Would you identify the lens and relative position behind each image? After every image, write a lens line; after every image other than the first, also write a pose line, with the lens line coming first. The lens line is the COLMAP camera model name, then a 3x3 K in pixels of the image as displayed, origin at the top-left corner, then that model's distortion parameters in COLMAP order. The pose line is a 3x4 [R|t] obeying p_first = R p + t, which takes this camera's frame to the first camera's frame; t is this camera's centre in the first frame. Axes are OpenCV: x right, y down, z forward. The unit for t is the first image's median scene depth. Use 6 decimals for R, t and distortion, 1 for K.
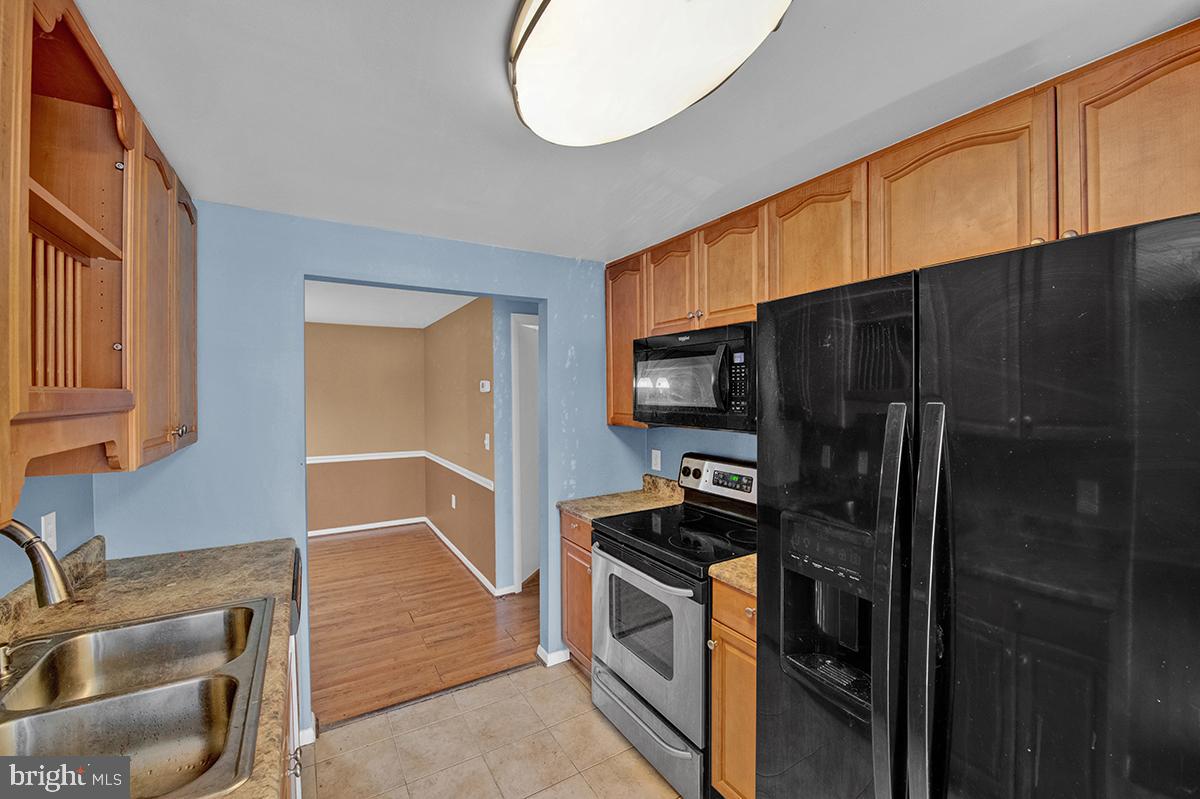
lens RADIAL K [[483.3, 0, 600.2], [0, 483.3, 397.5], [0, 0, 1]] dist [-0.019427, -0.000650]
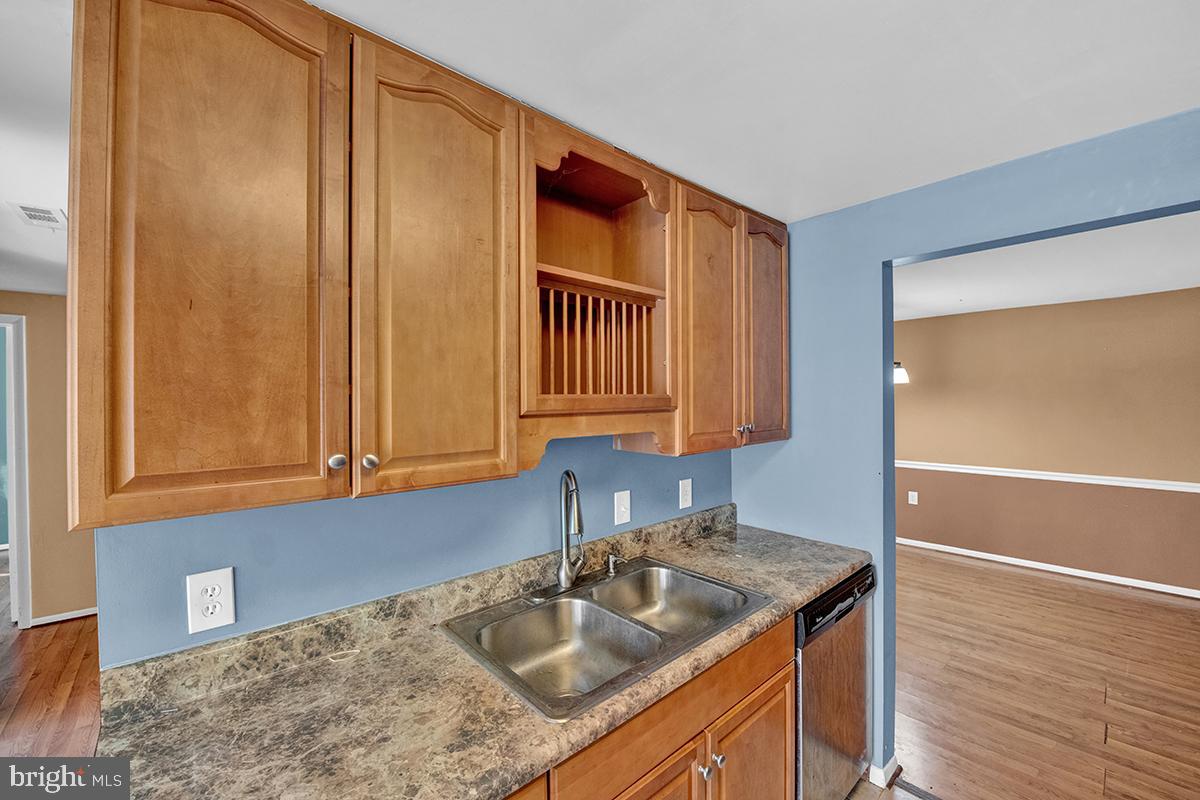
lens RADIAL K [[483.3, 0, 600.8], [0, 483.3, 396.8], [0, 0, 1]] dist [-0.019427, -0.000650]
pose [[0.185302, 0.001921, -0.982680, 0.128754], [-0.002260, 0.999996, 0.001529, -0.005023], [0.982679, 0.001937, 0.185306, 0.242741]]
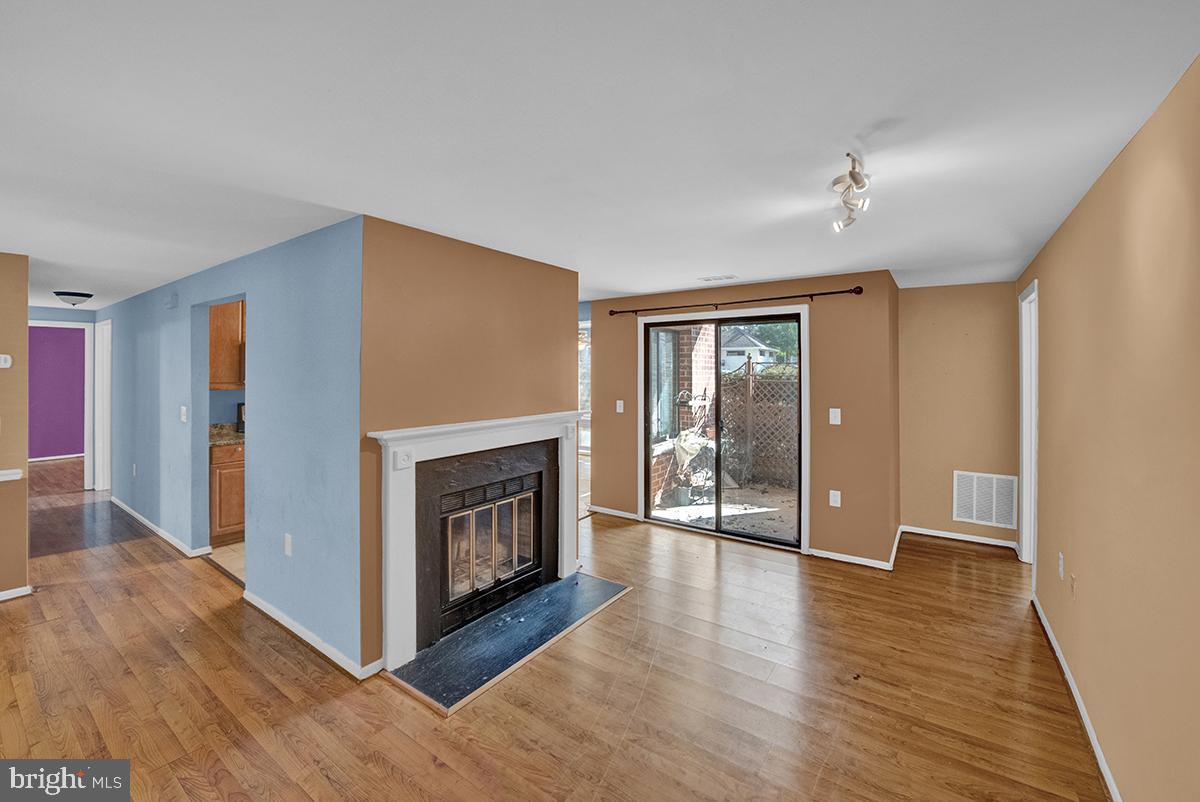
lens RADIAL K [[483.3, 0, 588.6], [0, 483.3, 368.8], [0, 0, 1]] dist [-0.019427, -0.000650]
pose [[-0.389926, 0.010501, 0.920786, -1.928708], [0.011201, 0.999915, -0.006660, 0.007854], [-0.920778, 0.007716, -0.390010, 0.488778]]
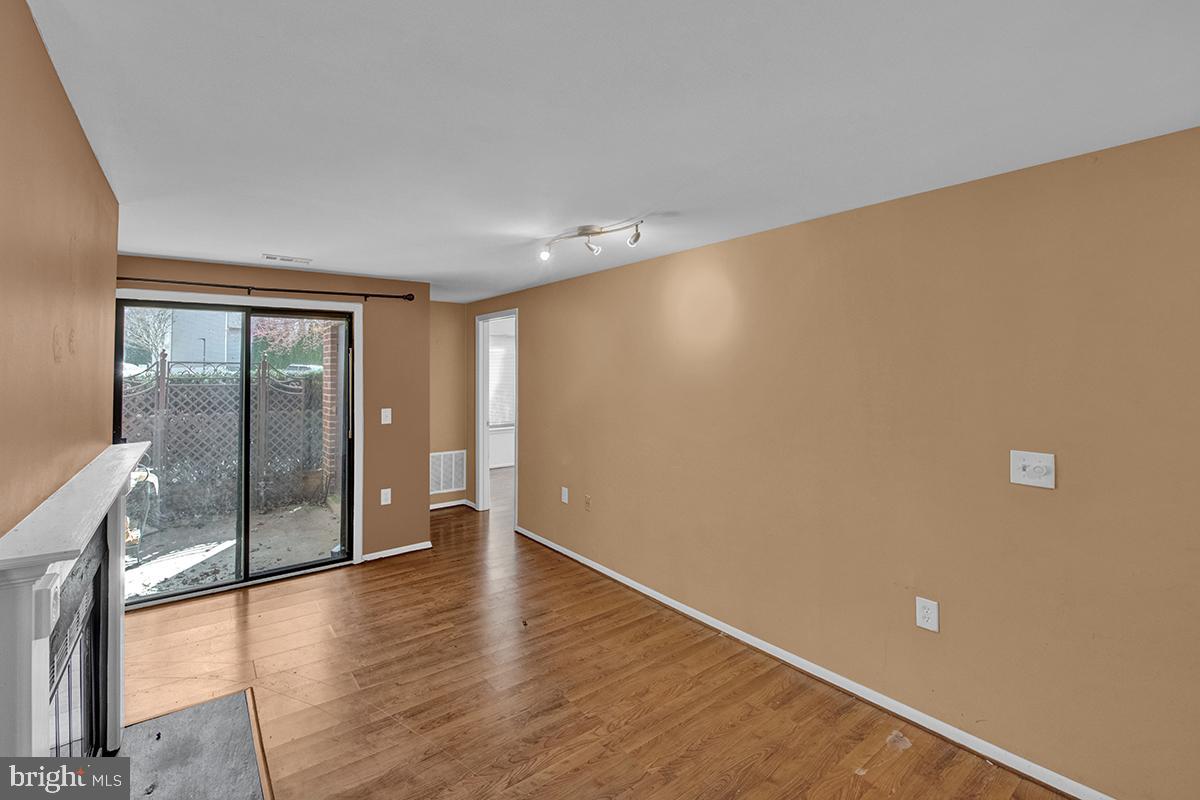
lens RADIAL K [[514.1, 0, 548.3], [0, 514.1, 358.5], [0, 0, 1]] dist [-0.009364, -0.000059]
pose [[-0.998340, 0.011719, -0.056385, -1.298803], [0.012296, 0.999875, -0.009900, -0.006371], [0.056262, -0.010577, -0.998360, 0.855245]]
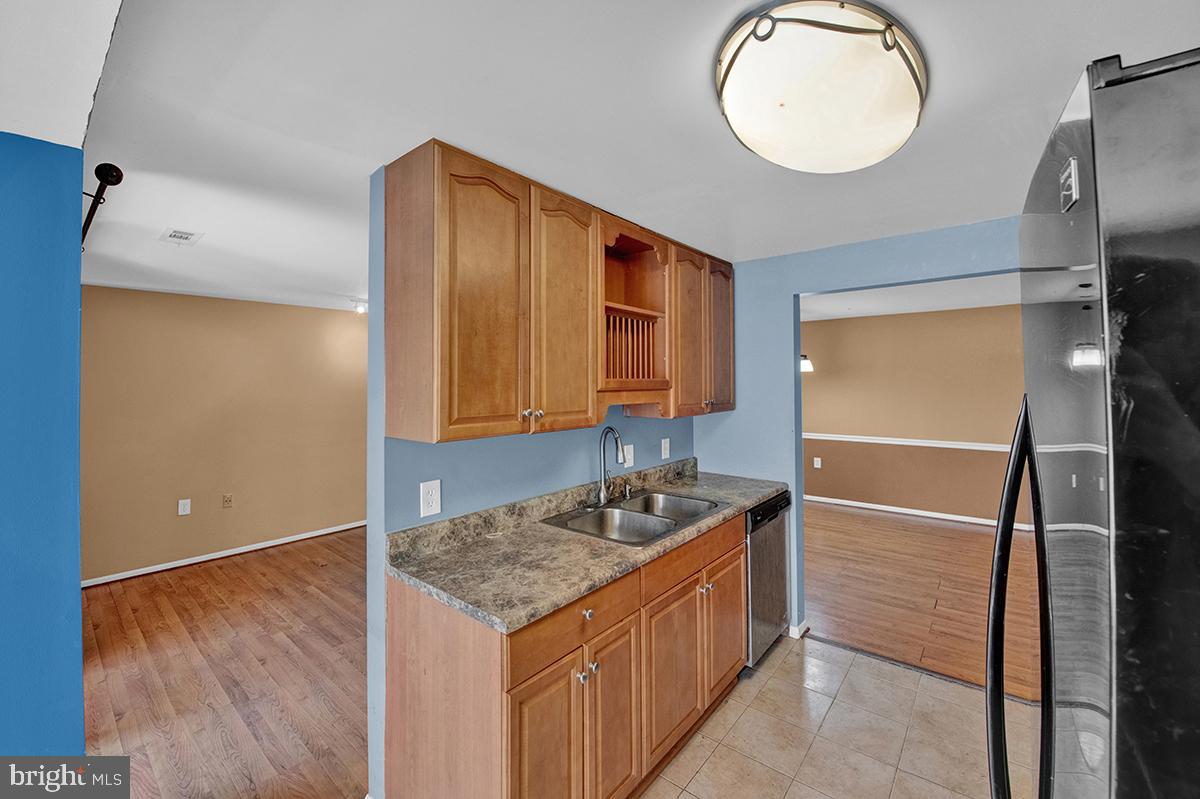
lens RADIAL K [[483.3, 0, 594.1], [0, 483.3, 368.7], [0, 0, 1]] dist [-0.019427, -0.000650]
pose [[0.320242, -0.022910, -0.947059, 0.397257], [-0.005670, 0.999643, -0.026100, -0.001954], [0.947319, 0.013728, 0.319998, 0.004897]]
